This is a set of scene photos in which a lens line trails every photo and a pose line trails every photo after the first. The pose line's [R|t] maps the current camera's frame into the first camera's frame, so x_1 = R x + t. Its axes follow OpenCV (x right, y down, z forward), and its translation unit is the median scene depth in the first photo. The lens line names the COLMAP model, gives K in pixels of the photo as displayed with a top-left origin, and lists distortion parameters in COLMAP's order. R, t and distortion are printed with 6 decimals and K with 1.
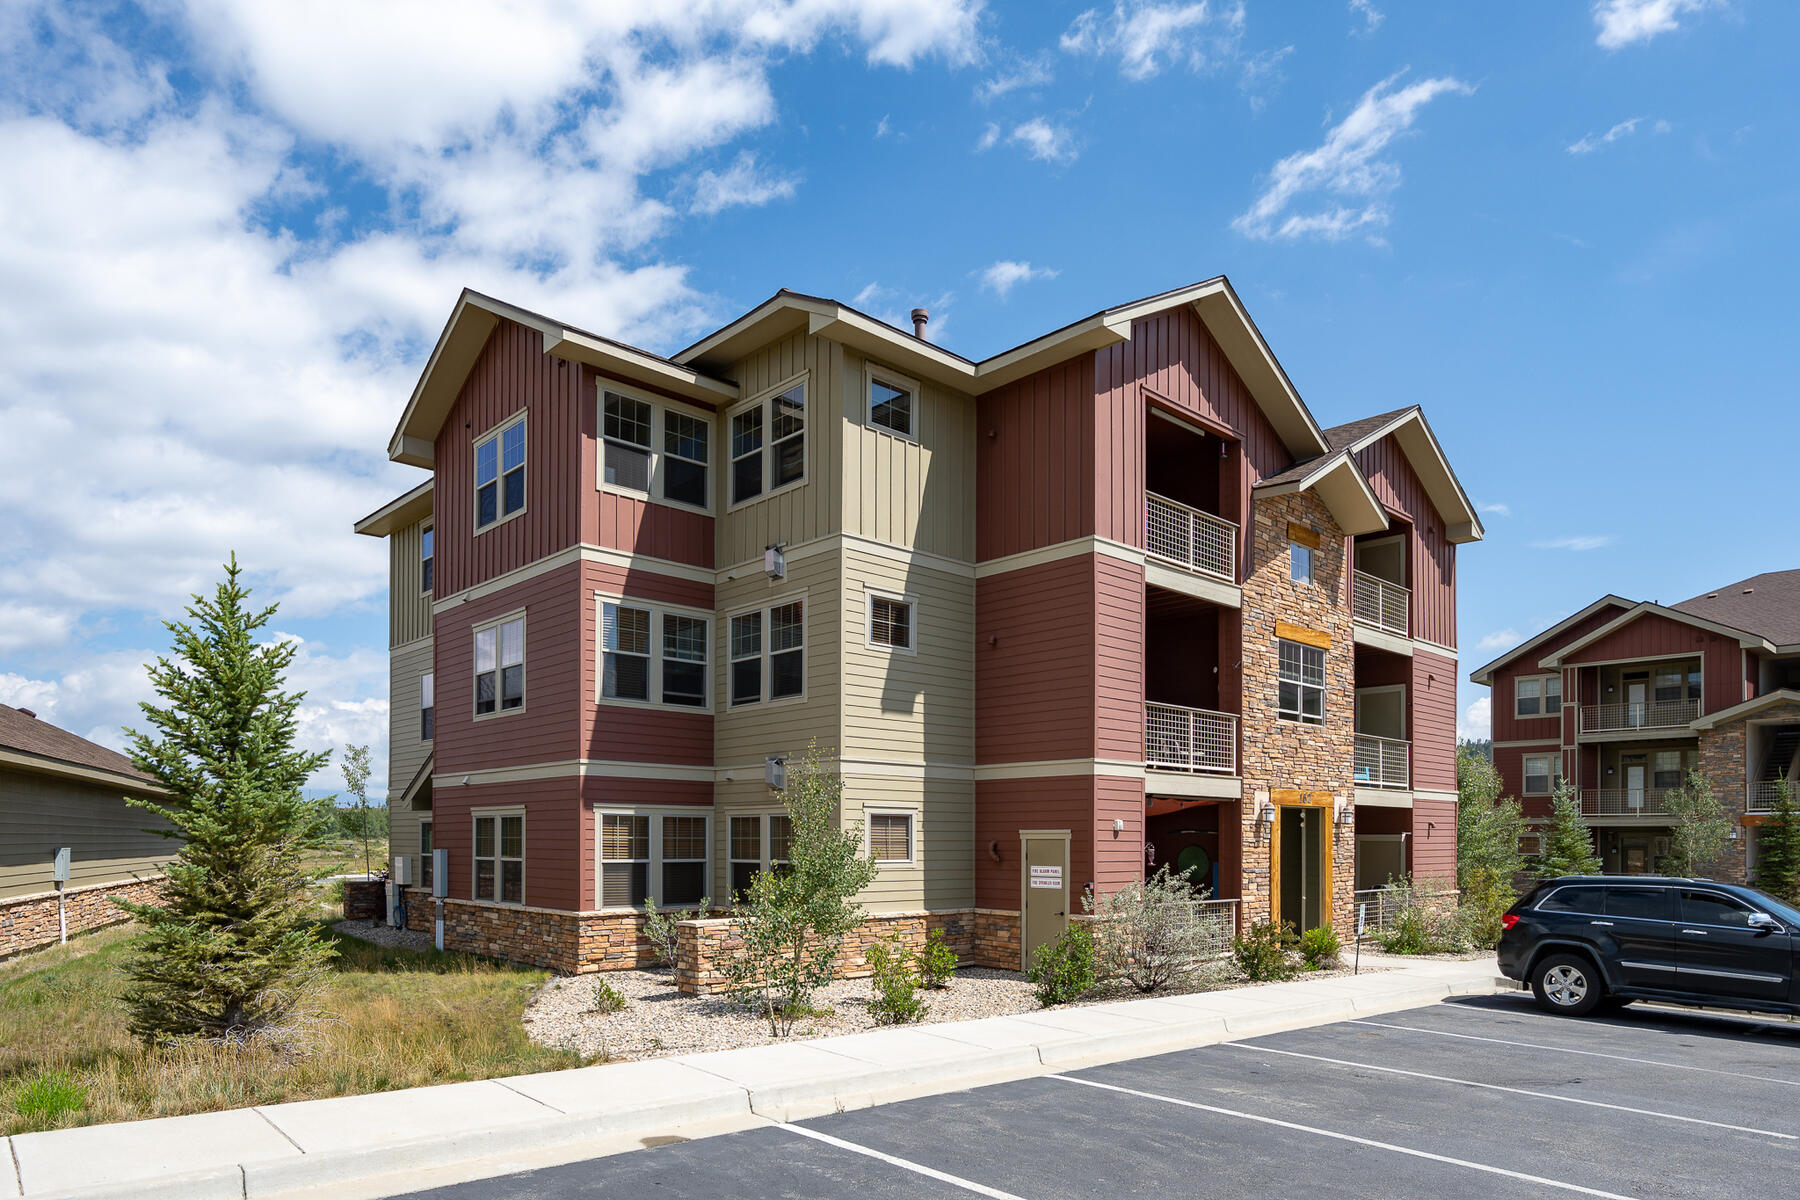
lens RADIAL K [[937.4, 0, 897.9], [0, 937.4, 563.5], [0, 0, 1]] dist [-0.001380, 0.000029]
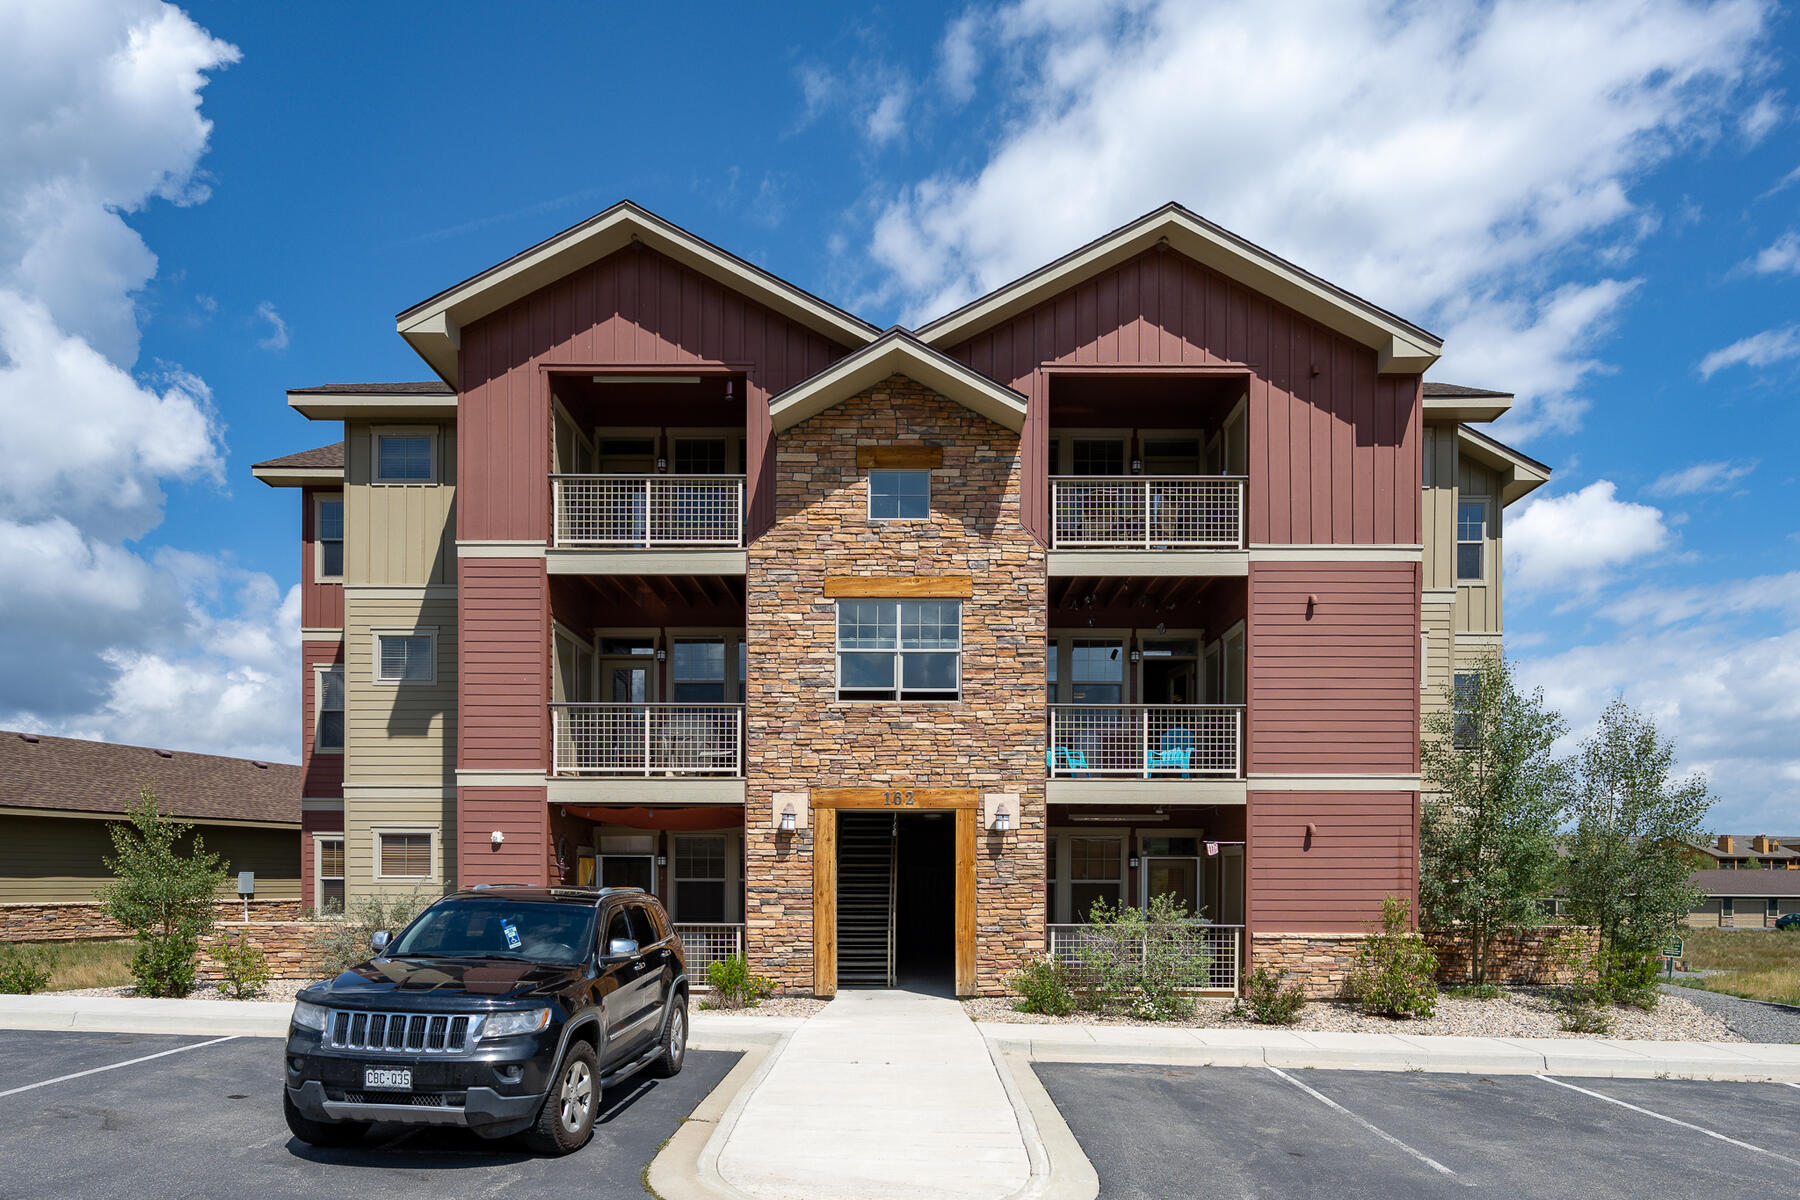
lens RADIAL K [[1002.8, 0, 997.6], [0, 1002.8, 603.2], [0, 0, 1]] dist [0.011843, 0.000333]
pose [[0.778099, -0.167291, -0.605455, 1.102051], [0.178353, 0.983052, -0.042414, 0.154185], [0.602290, -0.074983, 0.794748, 0.441608]]
